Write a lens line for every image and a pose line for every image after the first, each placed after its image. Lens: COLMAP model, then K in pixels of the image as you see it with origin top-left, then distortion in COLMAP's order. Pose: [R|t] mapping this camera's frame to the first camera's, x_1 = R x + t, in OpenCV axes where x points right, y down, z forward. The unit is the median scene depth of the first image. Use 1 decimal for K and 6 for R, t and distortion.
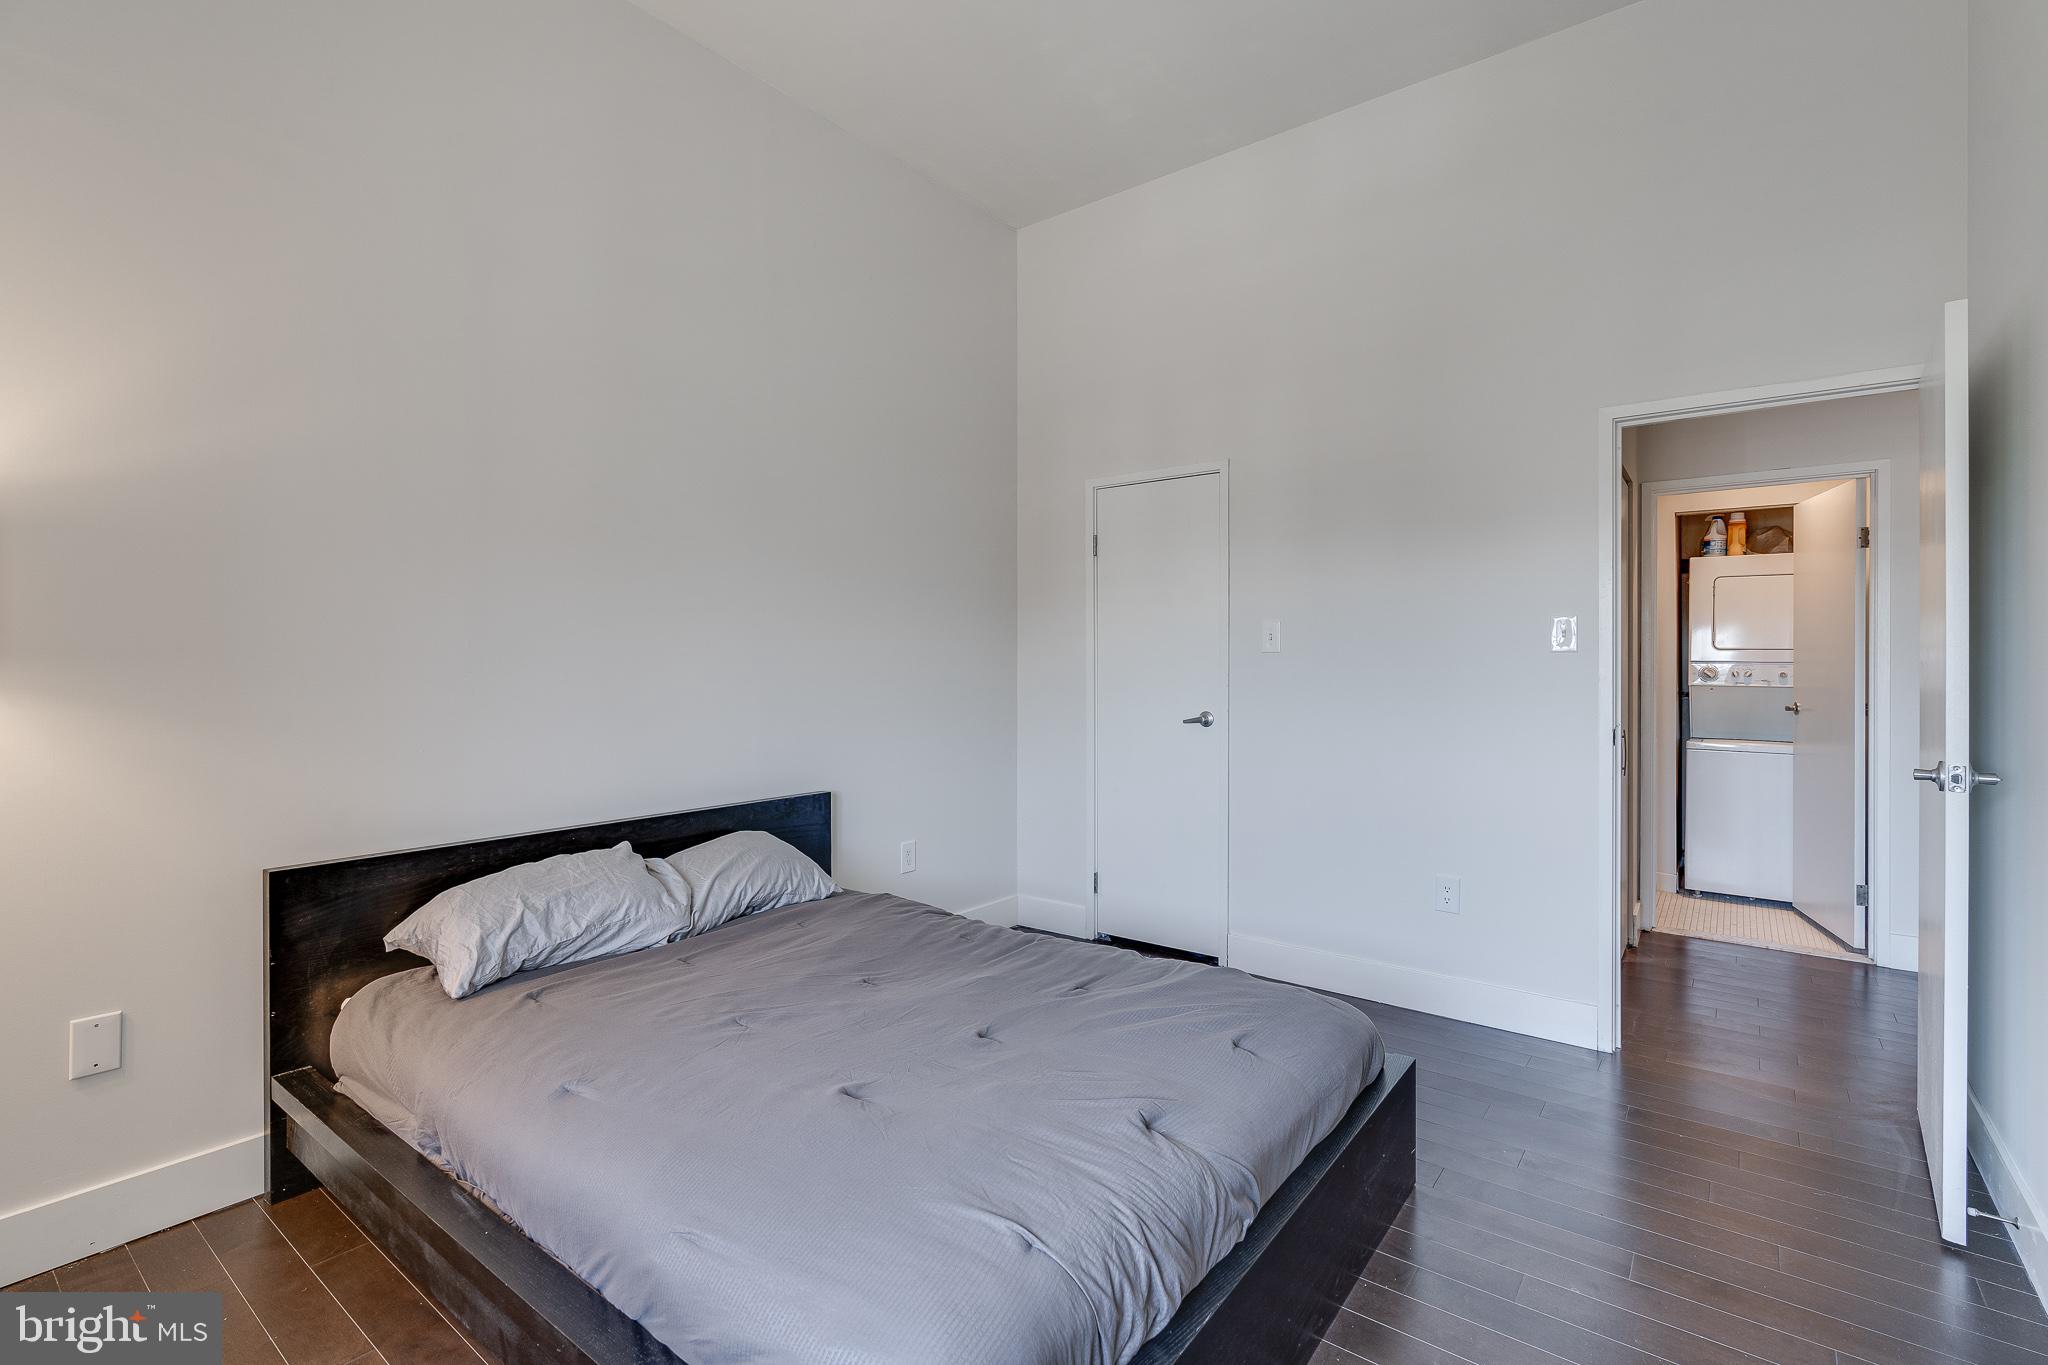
lens RADIAL K [[922.8, 0, 1026.6], [0, 922.8, 665.7], [0, 0, 1]] dist [0.000240, -0.000084]
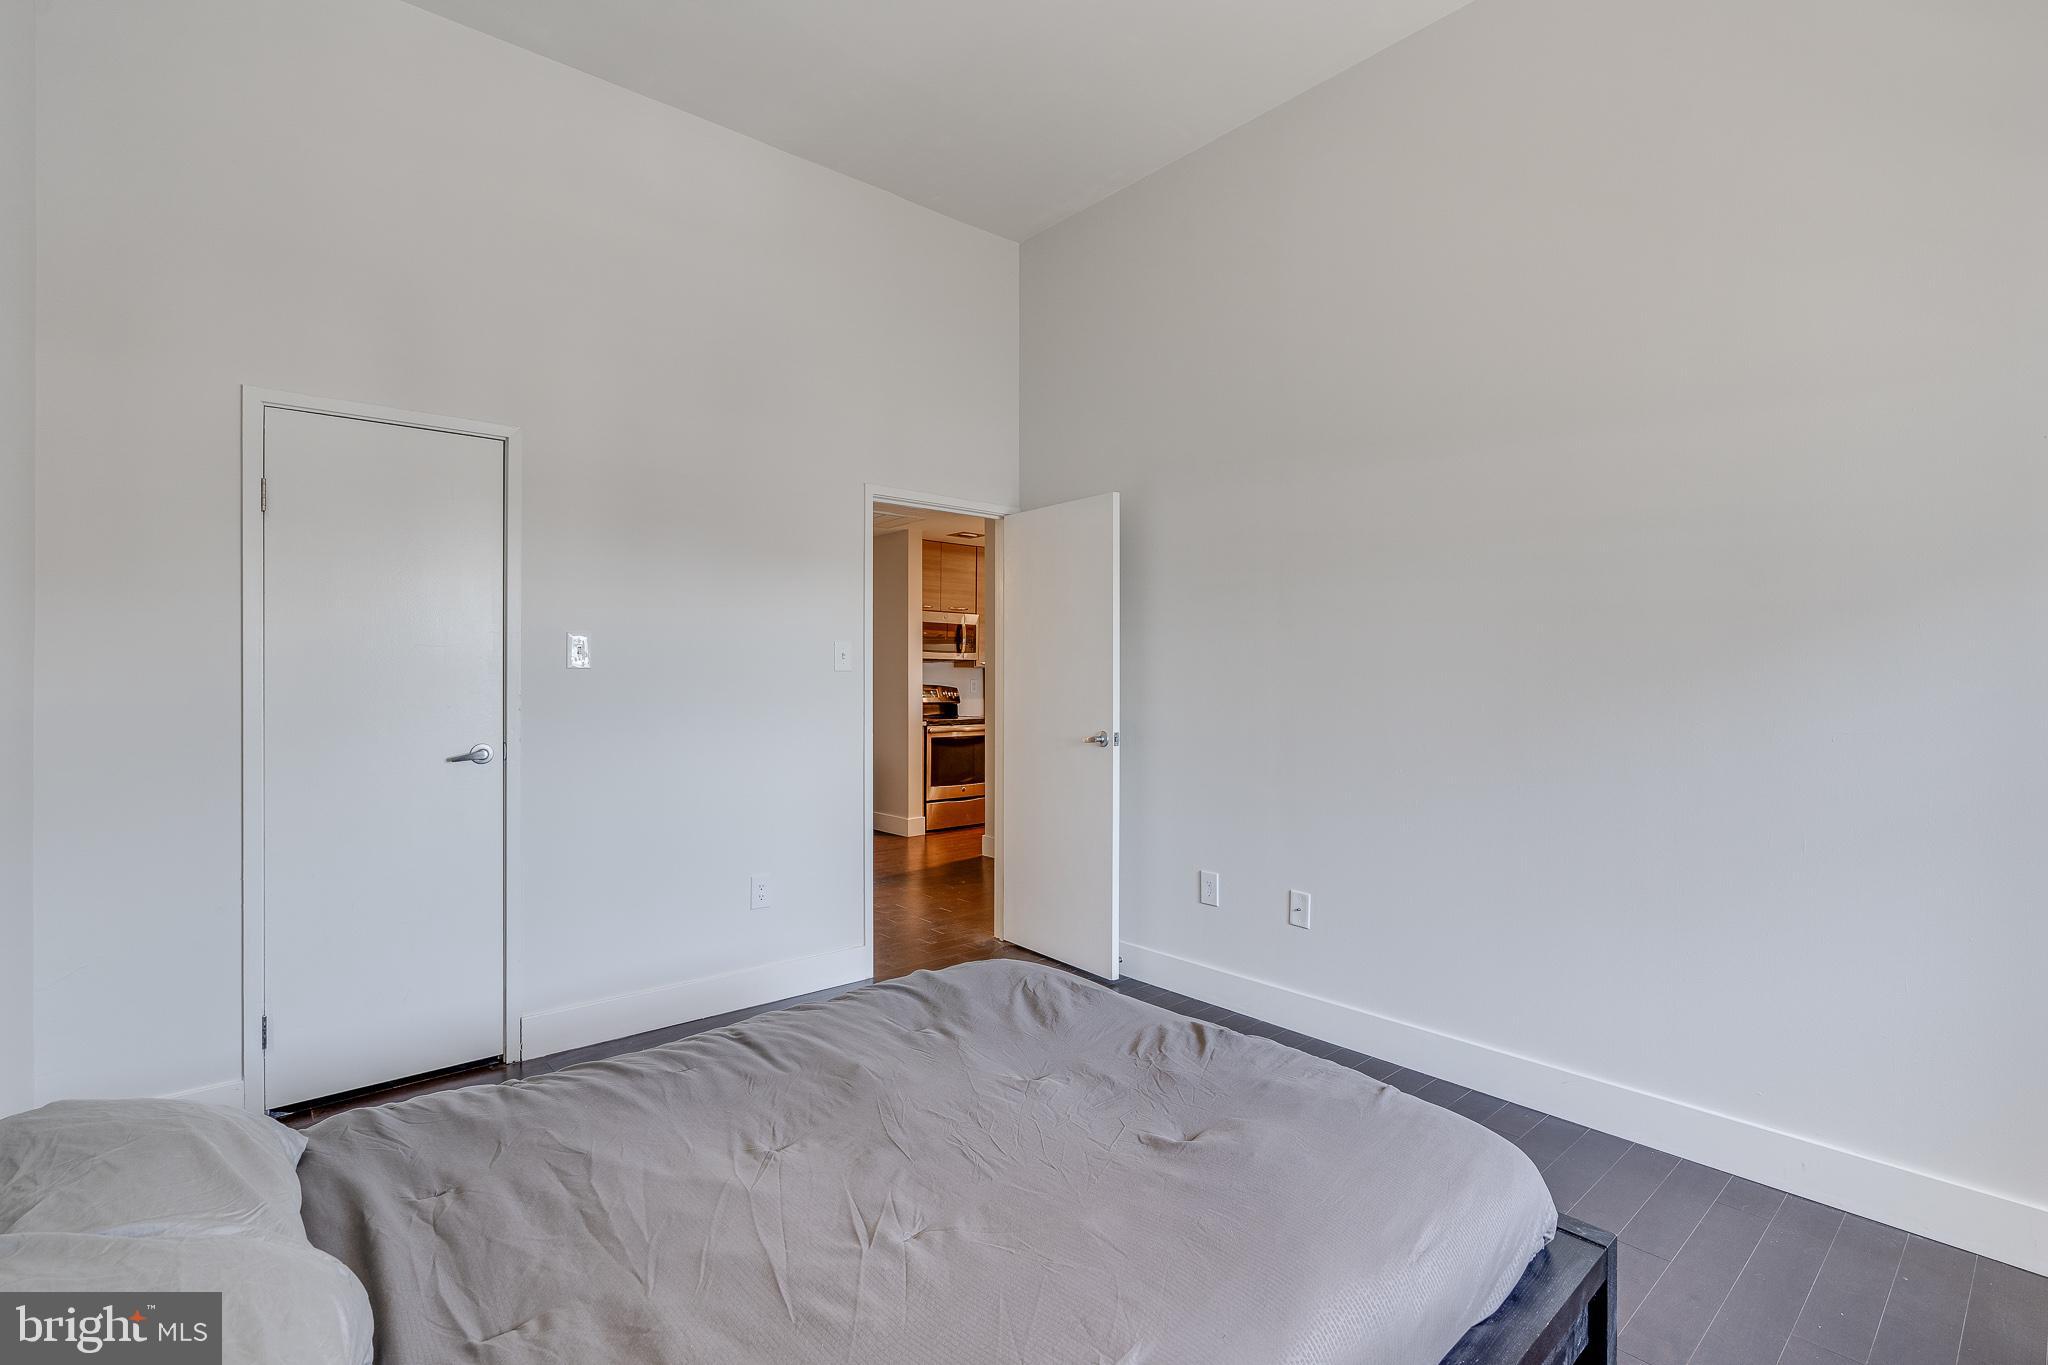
lens RADIAL K [[944.8, 0, 1024.0], [0, 944.8, 682.5], [0, 0, 1]] dist [-0.000029, -0.000011]
pose [[0.200626, -0.005160, 0.979654, -0.495063], [0.003518, 0.999983, 0.004547, -0.004370], [-0.979662, 0.002534, 0.200641, 0.401394]]
